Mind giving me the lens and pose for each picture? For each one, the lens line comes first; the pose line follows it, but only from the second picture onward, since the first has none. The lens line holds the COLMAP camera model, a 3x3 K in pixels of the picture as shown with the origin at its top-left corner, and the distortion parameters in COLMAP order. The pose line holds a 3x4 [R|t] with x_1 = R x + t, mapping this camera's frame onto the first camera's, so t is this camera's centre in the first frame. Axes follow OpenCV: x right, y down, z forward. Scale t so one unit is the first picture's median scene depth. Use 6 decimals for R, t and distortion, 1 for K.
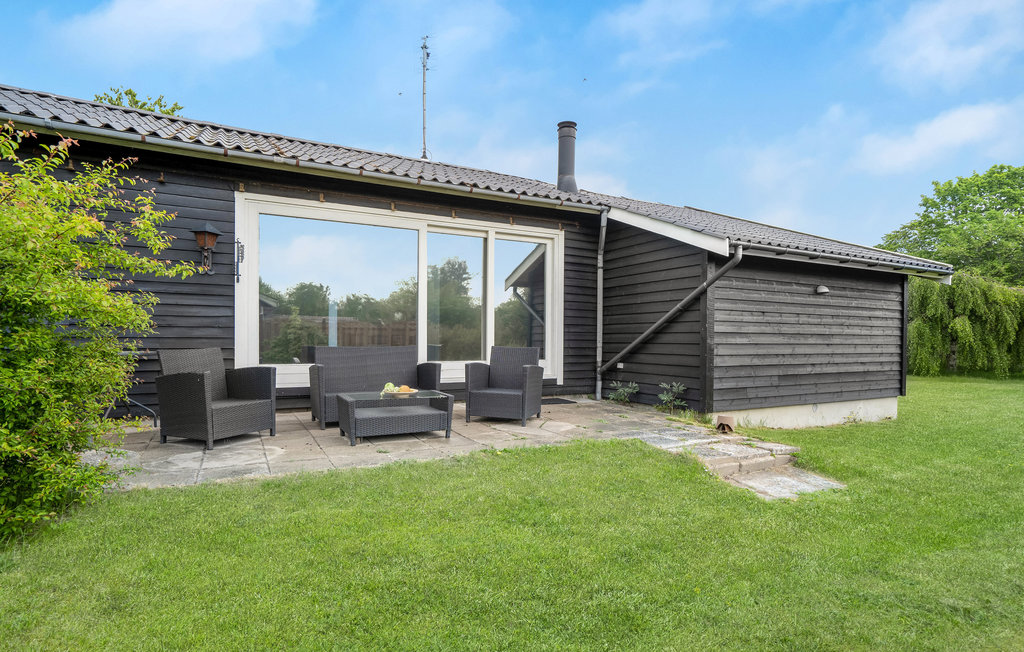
lens RADIAL K [[539.6, 0, 511.0], [0, 539.6, 339.2], [0, 0, 1]] dist [0.014949, 0.000069]
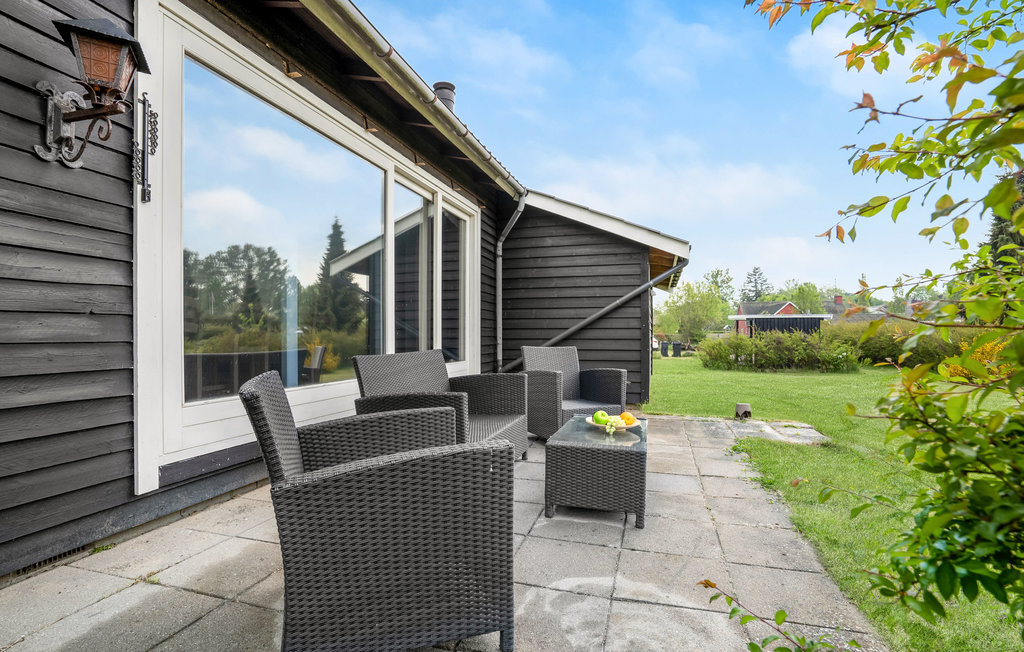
lens RADIAL K [[501.0, 0, 512.0], [0, 501.0, 326.0], [0, 0, 1]] dist [0.001503, 0.000217]
pose [[0.703627, 0.004291, 0.710557, -0.491843], [0.004310, 0.999938, -0.010306, -0.007720], [-0.710557, 0.010315, 0.703564, 0.469844]]
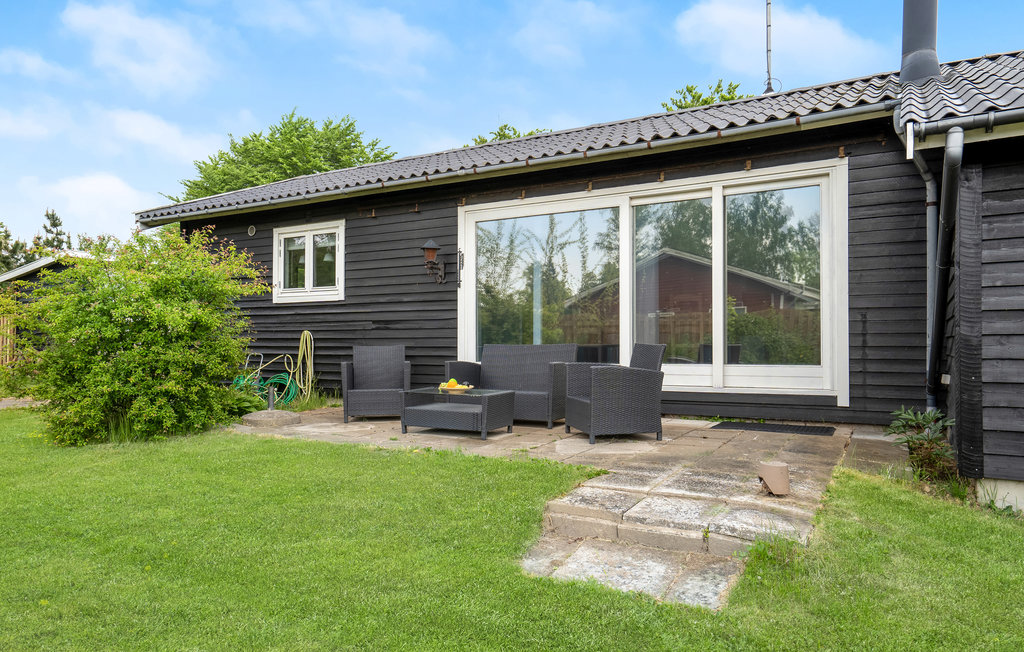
lens RADIAL K [[672.1, 0, 512.7], [0, 672.1, 346.2], [0, 0, 1]] dist [0.038302, 0.001835]
pose [[0.523667, -0.003803, -0.851914, 0.639283], [0.005354, 0.999985, -0.001173, 0.016010], [0.851906, -0.003947, 0.523680, 0.310188]]
